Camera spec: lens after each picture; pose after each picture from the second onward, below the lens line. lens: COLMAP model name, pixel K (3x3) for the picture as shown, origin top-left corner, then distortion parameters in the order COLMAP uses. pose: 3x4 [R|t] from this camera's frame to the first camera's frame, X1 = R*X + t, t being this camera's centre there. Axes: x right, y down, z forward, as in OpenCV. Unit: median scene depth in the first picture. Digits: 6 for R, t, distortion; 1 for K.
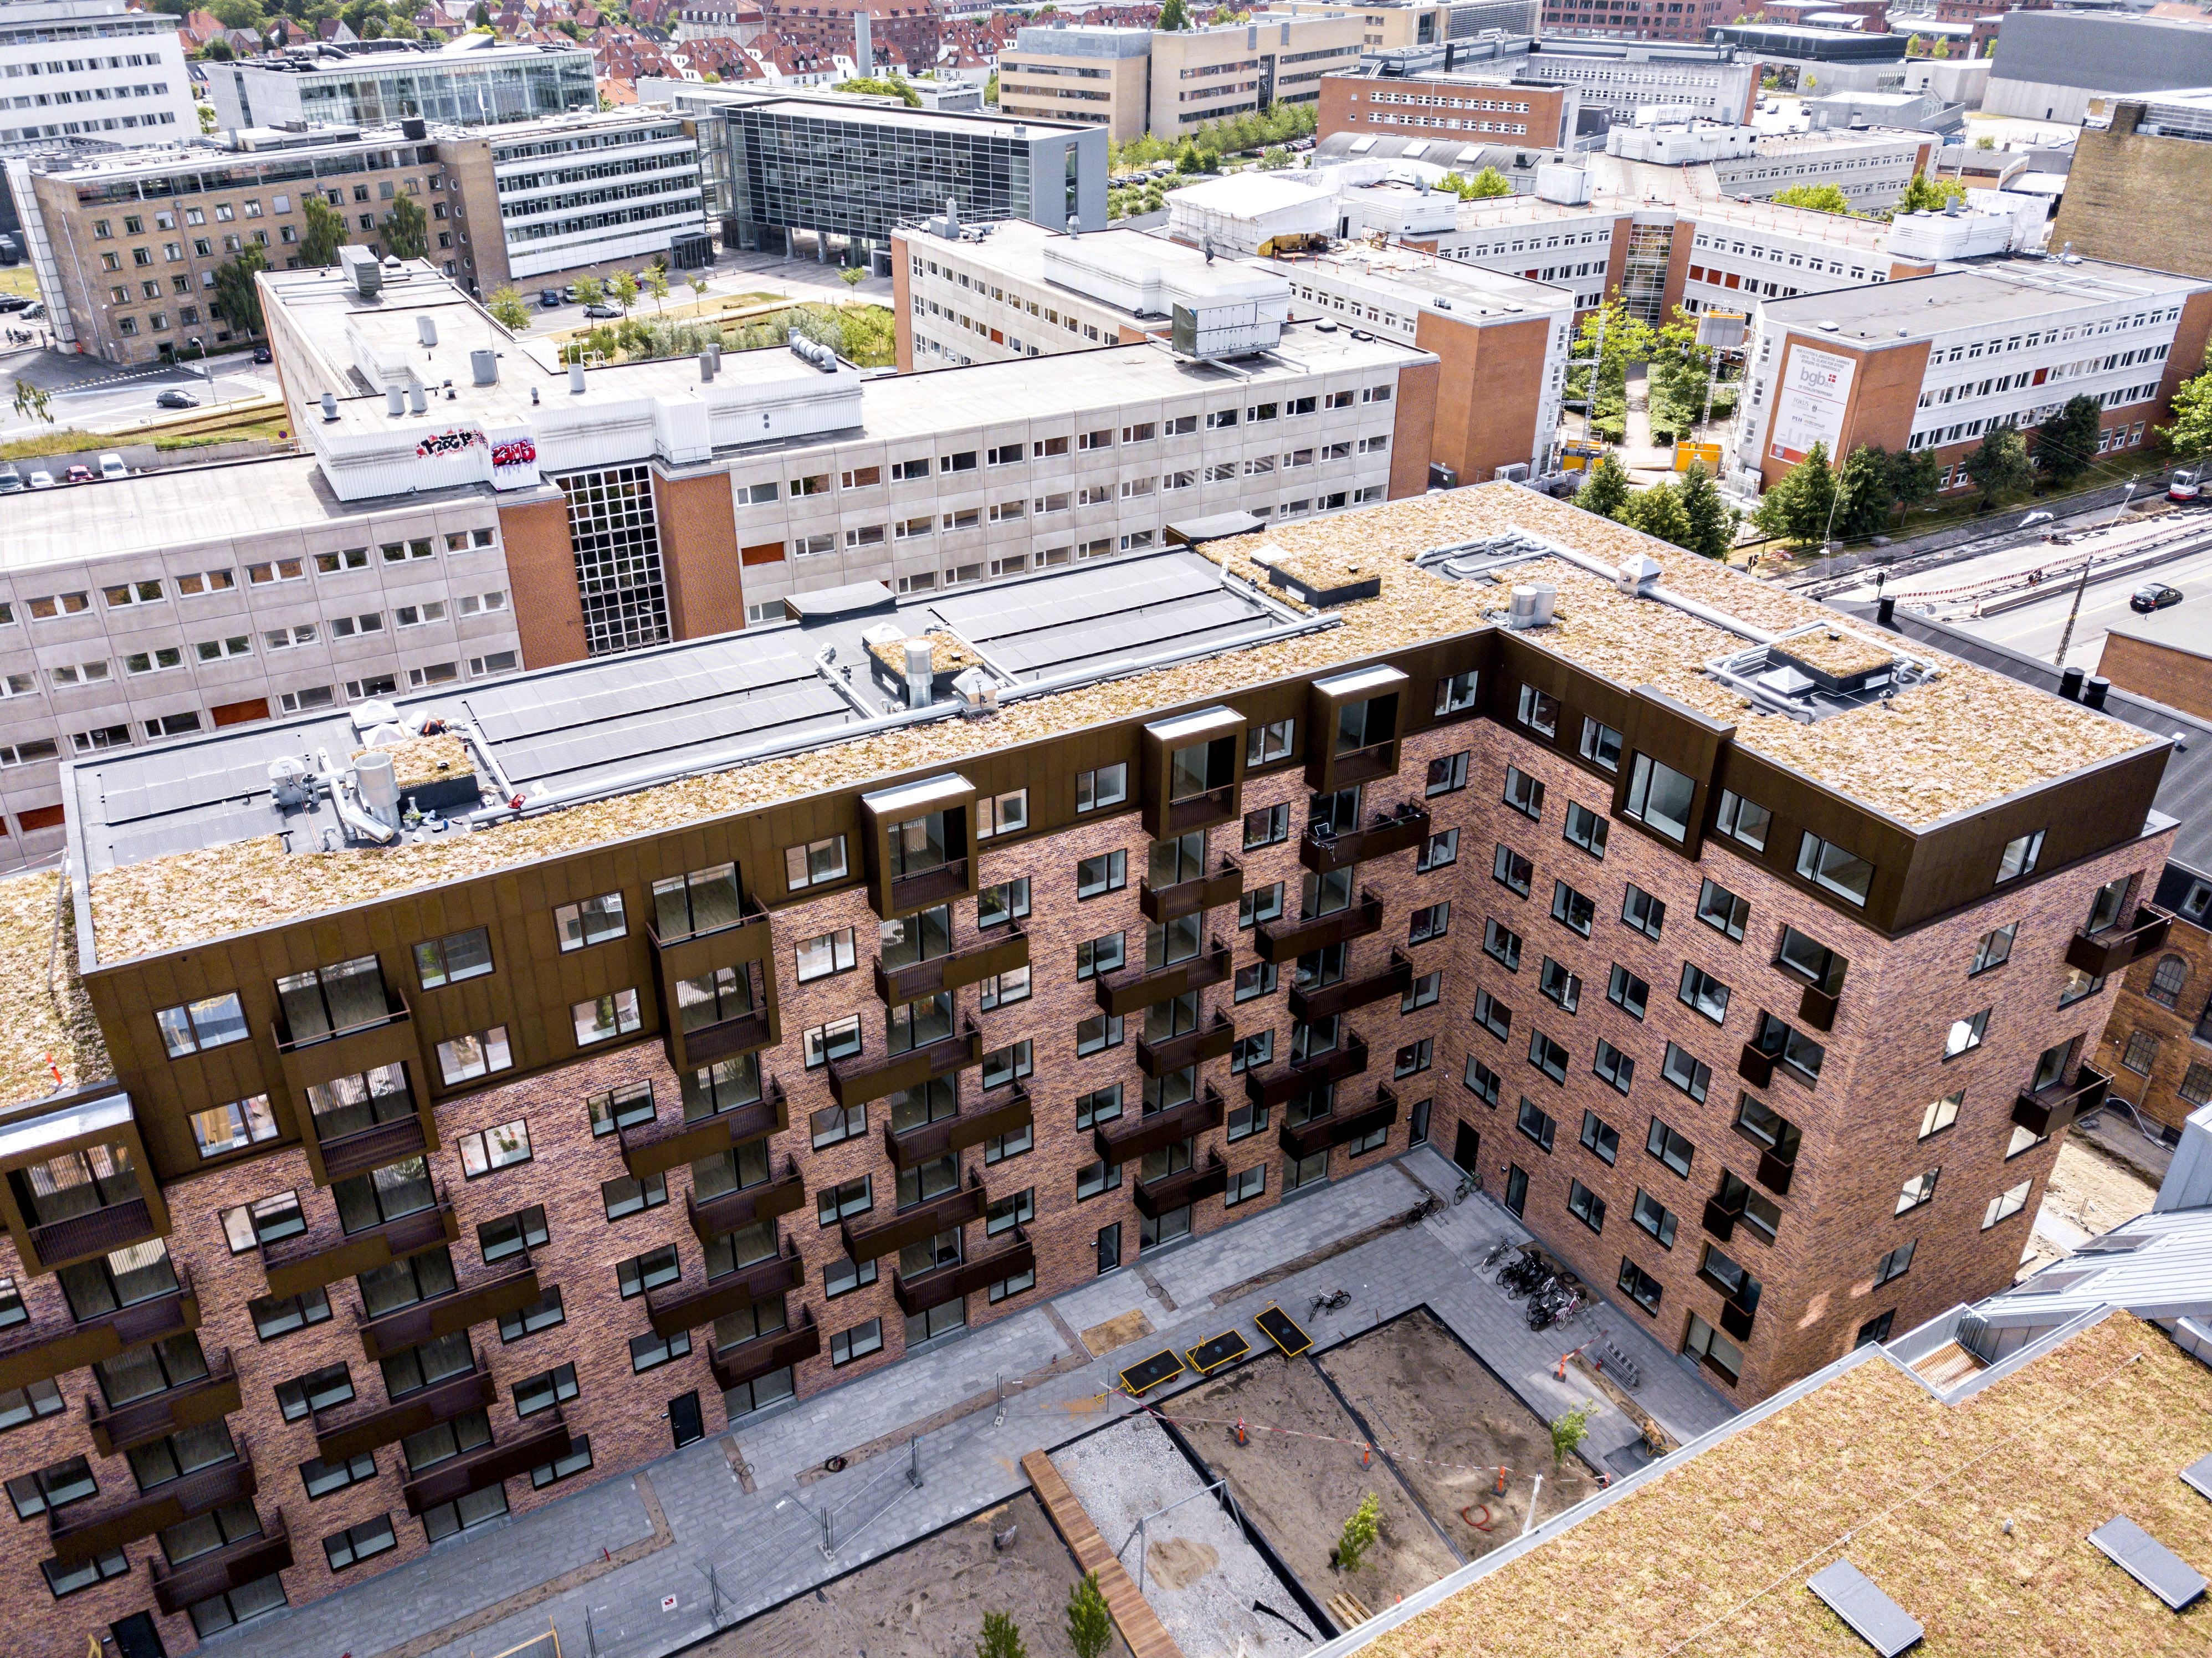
lens RADIAL K [[1698.7, 0, 1093.4], [0, 1698.7, 834.2], [0, 0, 1]] dist [0.014533, -0.007354]
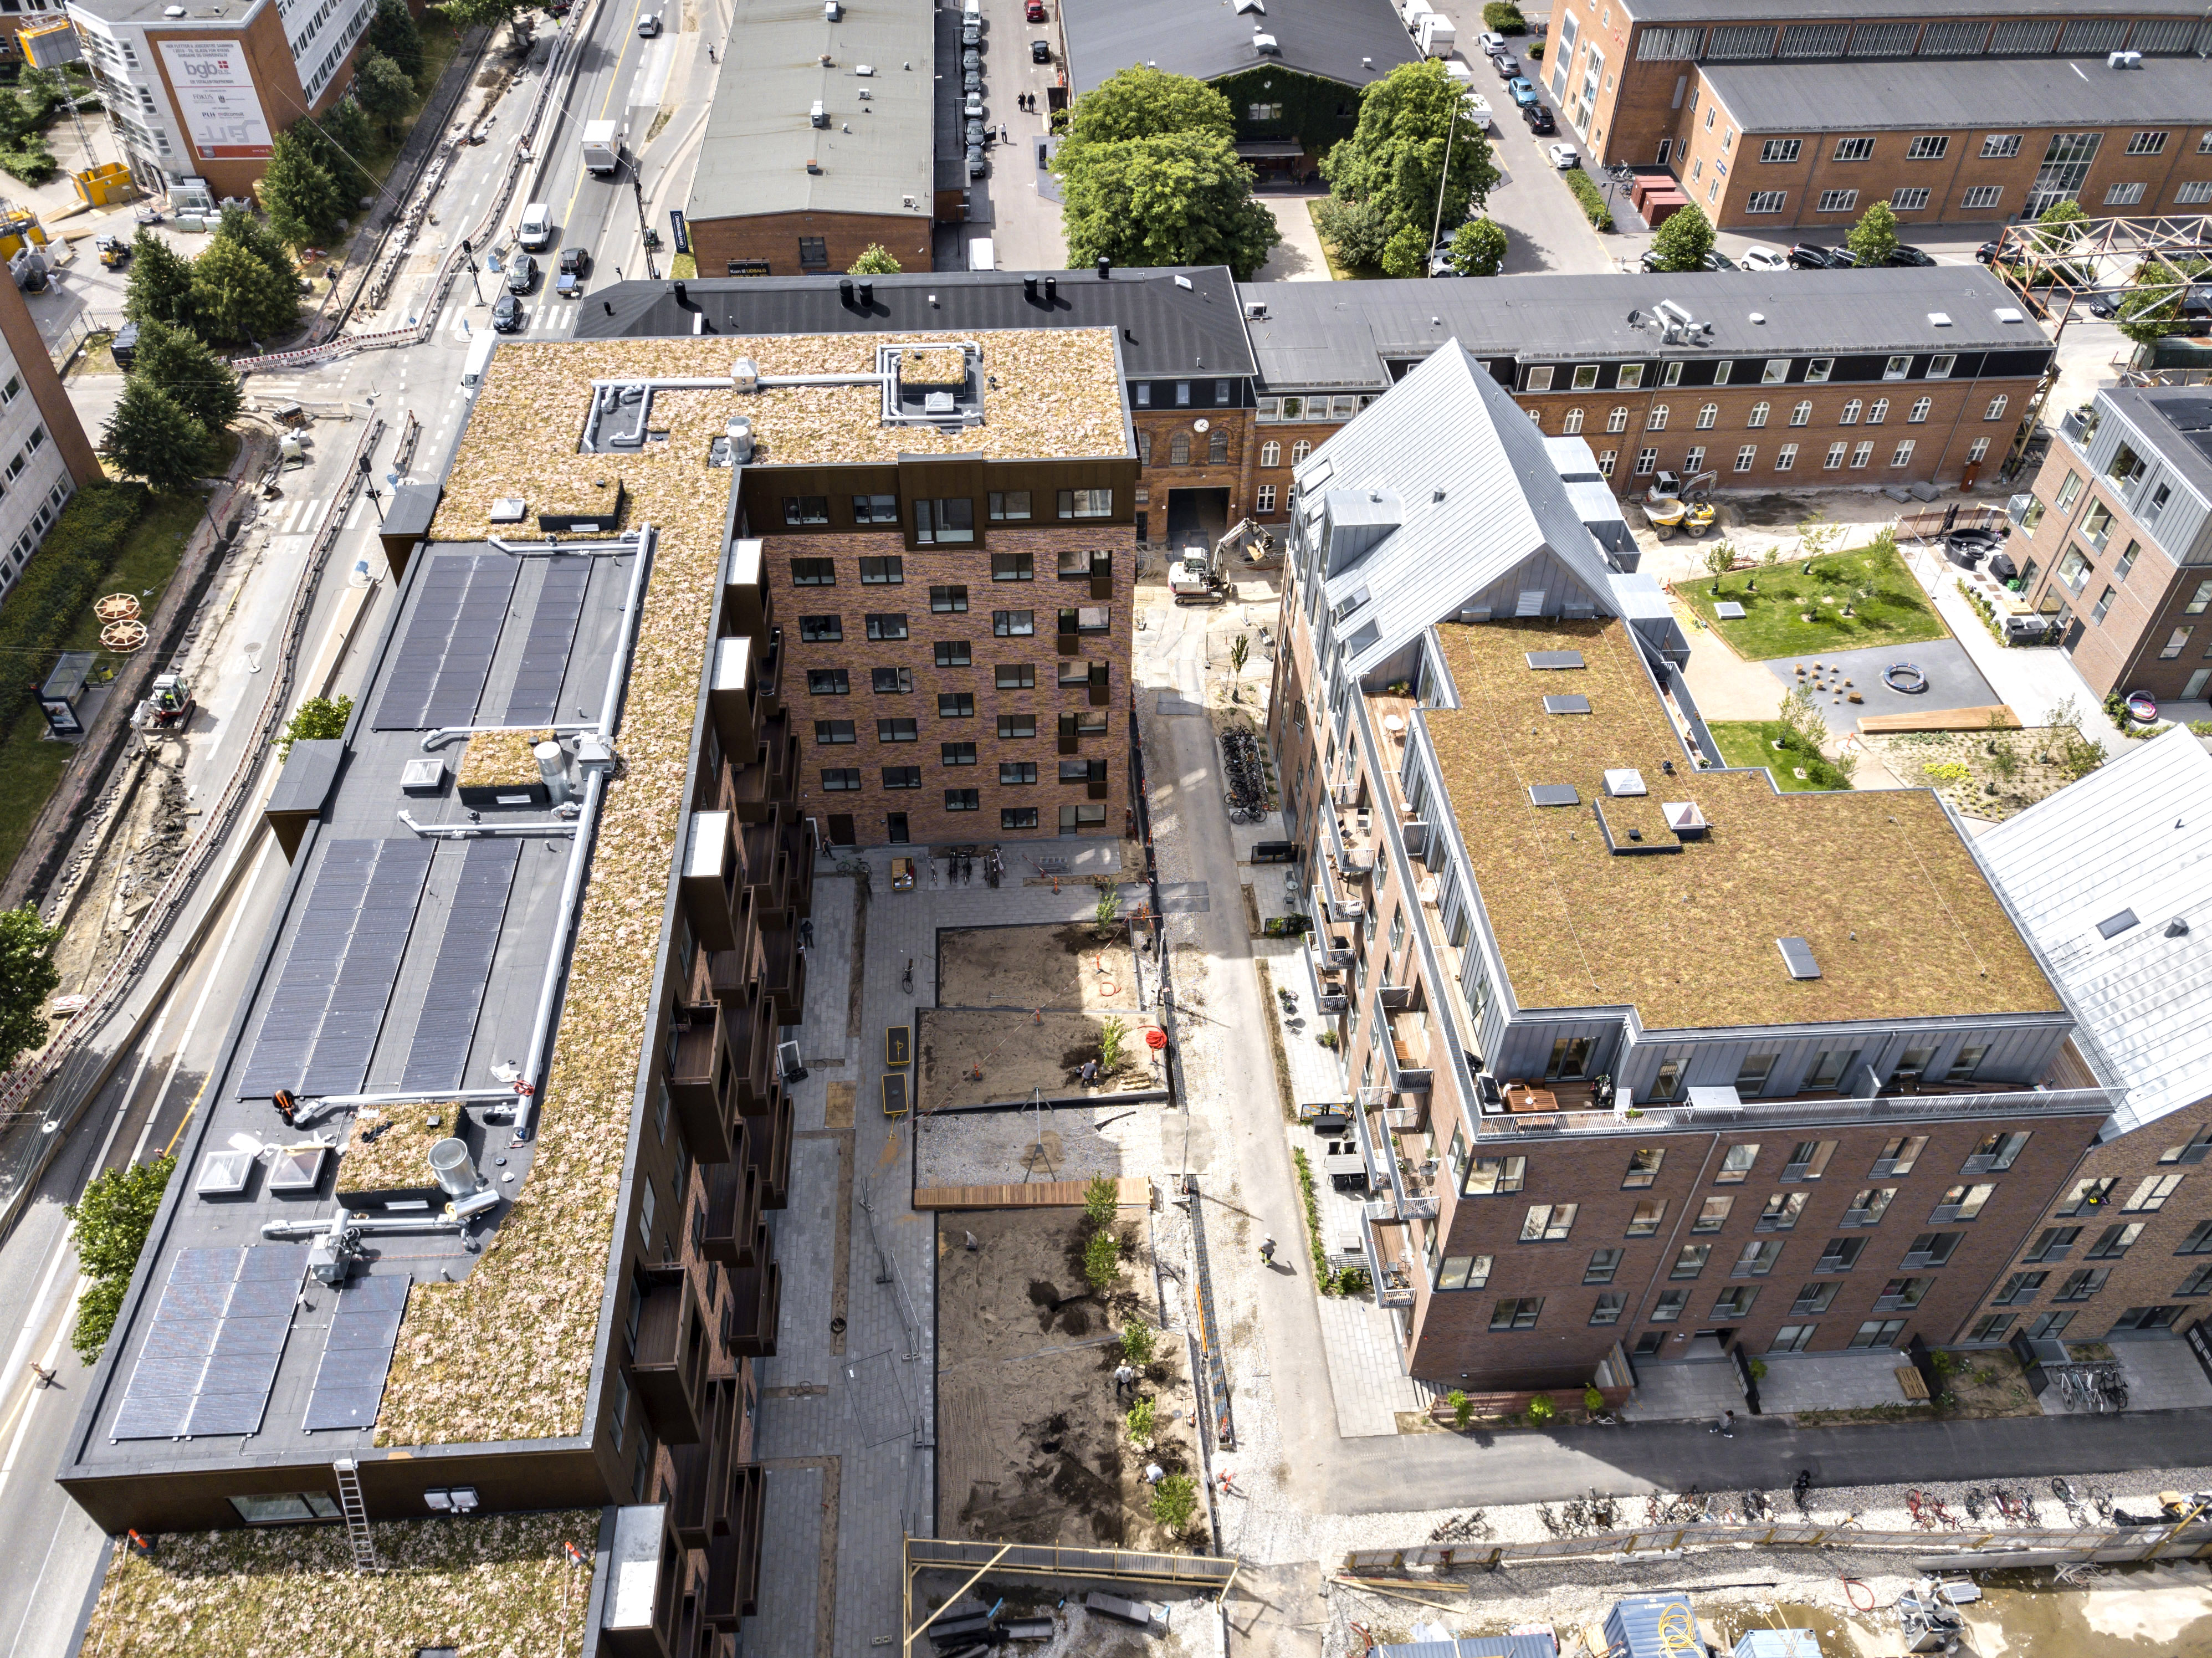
lens RADIAL K [[1698.7, 0, 1099.9], [0, 1698.7, 835.5], [0, 0, 1]] dist [0.014533, -0.007354]
pose [[0.441765, -0.624958, 0.643639, -0.619228], [0.429740, 0.777188, 0.459676, -0.378681], [-0.787507, 0.073529, 0.611904, 0.069404]]
